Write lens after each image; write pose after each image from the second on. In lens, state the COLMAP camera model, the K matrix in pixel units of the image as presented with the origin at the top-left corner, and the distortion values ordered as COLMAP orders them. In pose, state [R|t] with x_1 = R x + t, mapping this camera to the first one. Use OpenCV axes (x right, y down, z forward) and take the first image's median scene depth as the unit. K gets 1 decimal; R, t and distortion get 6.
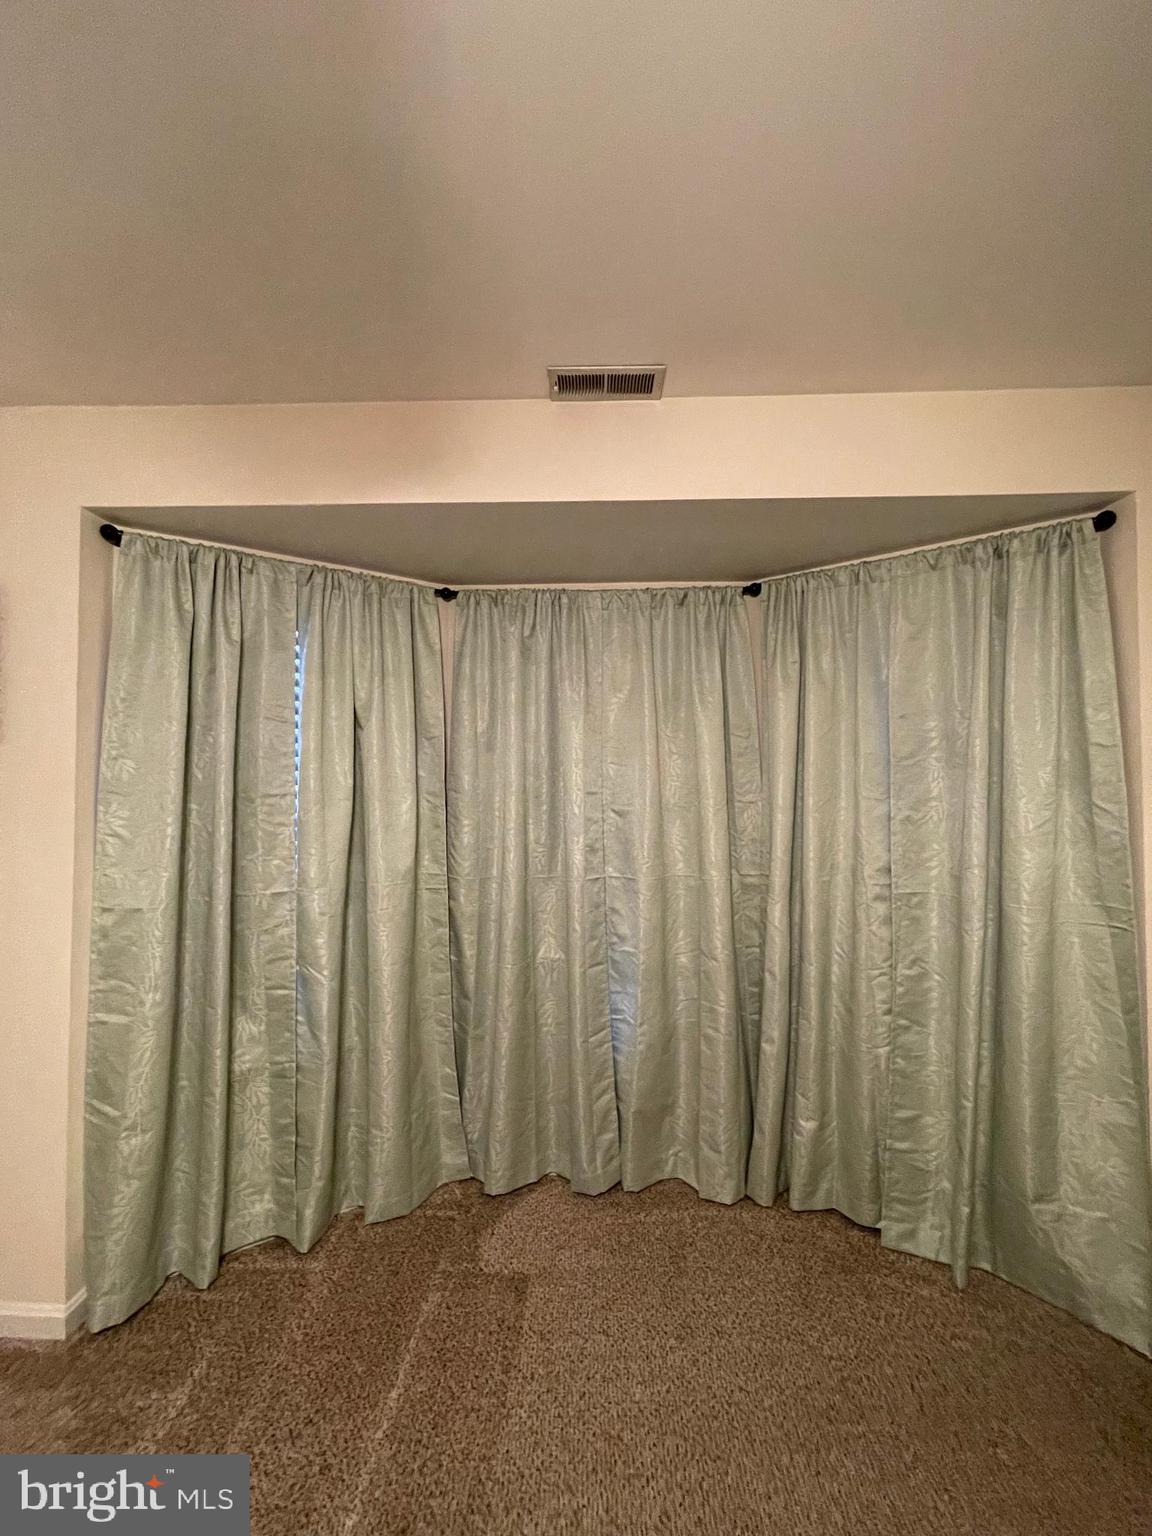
lens RADIAL K [[611.8, 0, 578.7], [0, 611.8, 765.6], [0, 0, 1]] dist [0.004640, -0.004357]
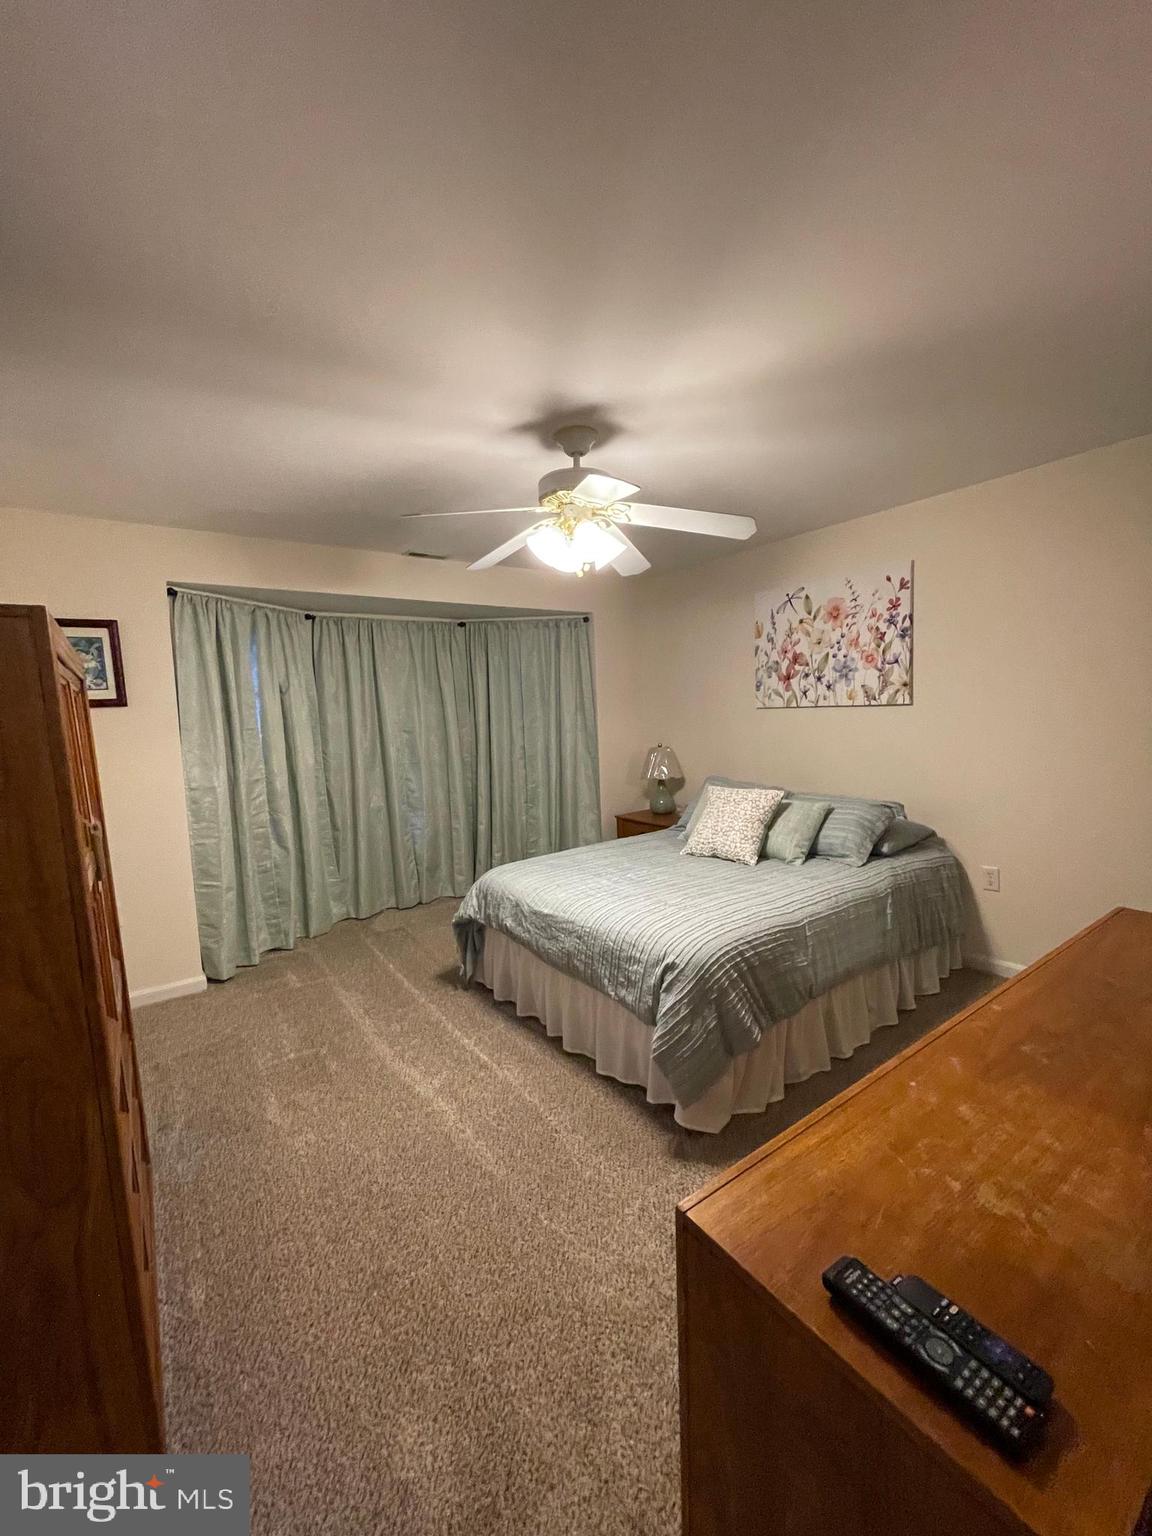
lens RADIAL K [[611.8, 0, 572.9], [0, 611.8, 765.8], [0, 0, 1]] dist [0.004640, -0.004357]
pose [[0.800006, -0.083251, 0.594188, -0.791964], [0.023206, 0.993879, 0.108008, -0.020060], [-0.599543, -0.072618, 0.797041, -1.076124]]
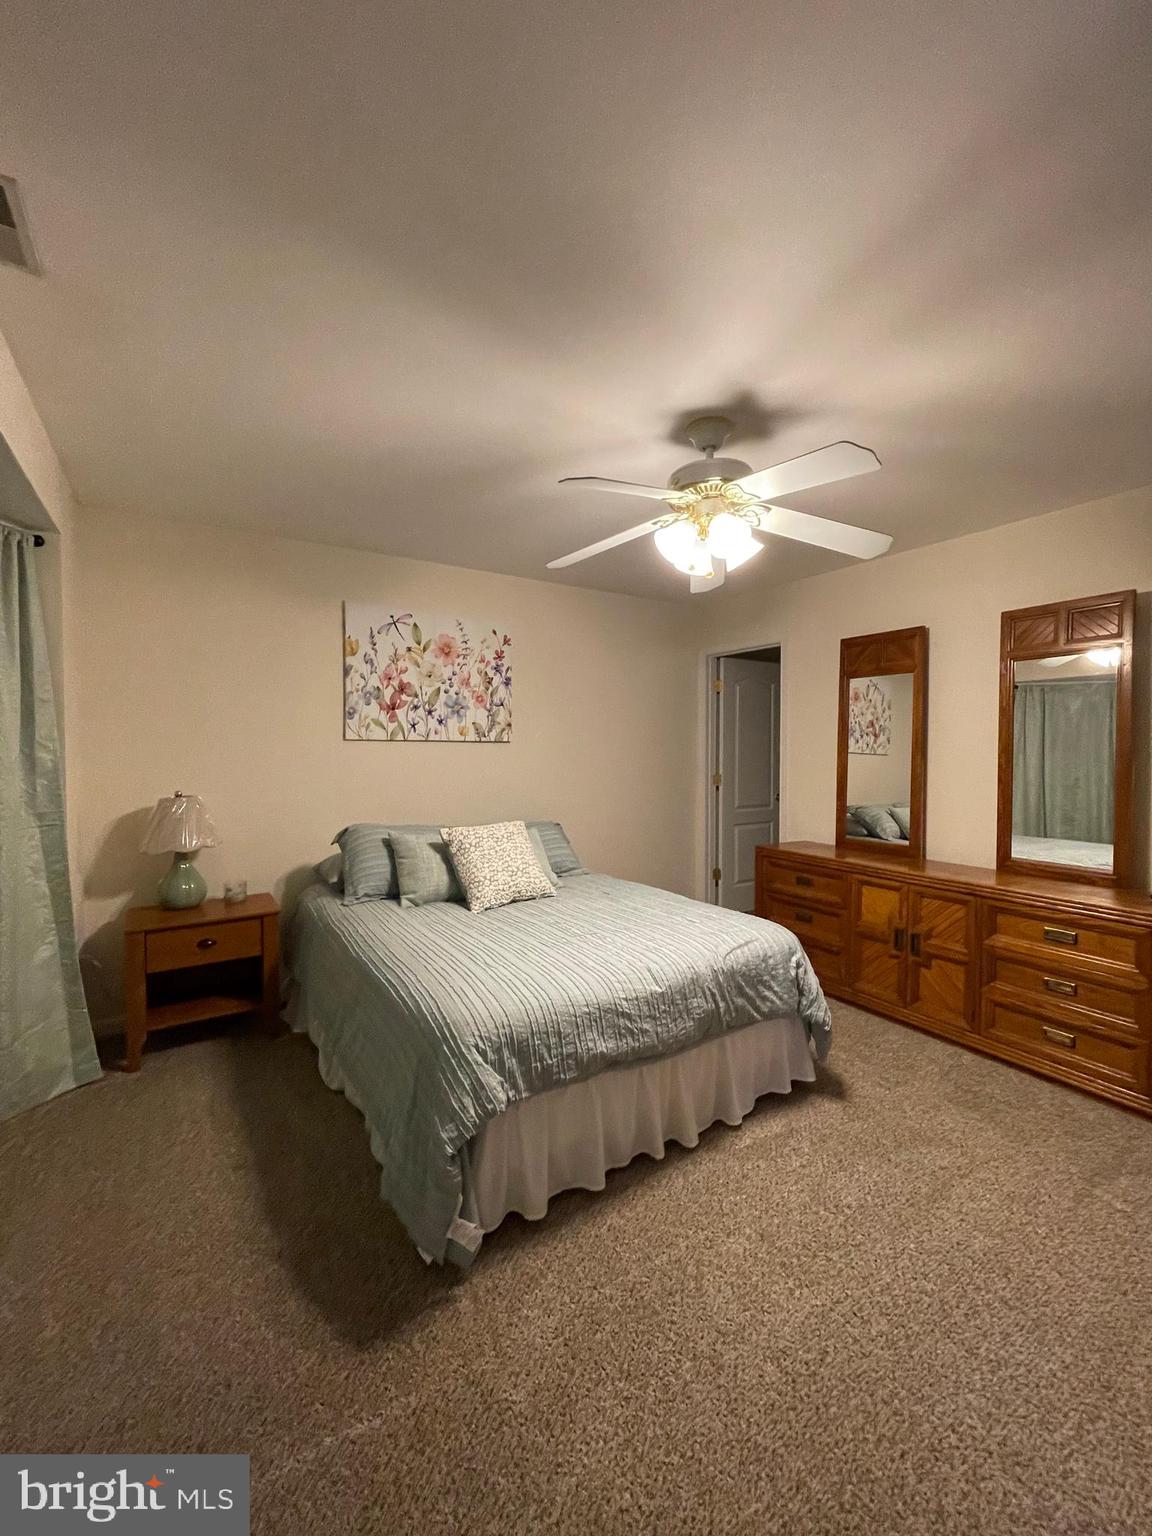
lens RADIAL K [[611.8, 0, 583.0], [0, 611.8, 768.1], [0, 0, 1]] dist [0.004640, -0.004357]
pose [[-0.557017, -0.026052, 0.830092, -0.825325], [-0.020313, 0.999636, 0.017742, 0.058078], [-0.830252, -0.006979, -0.557344, 0.595238]]
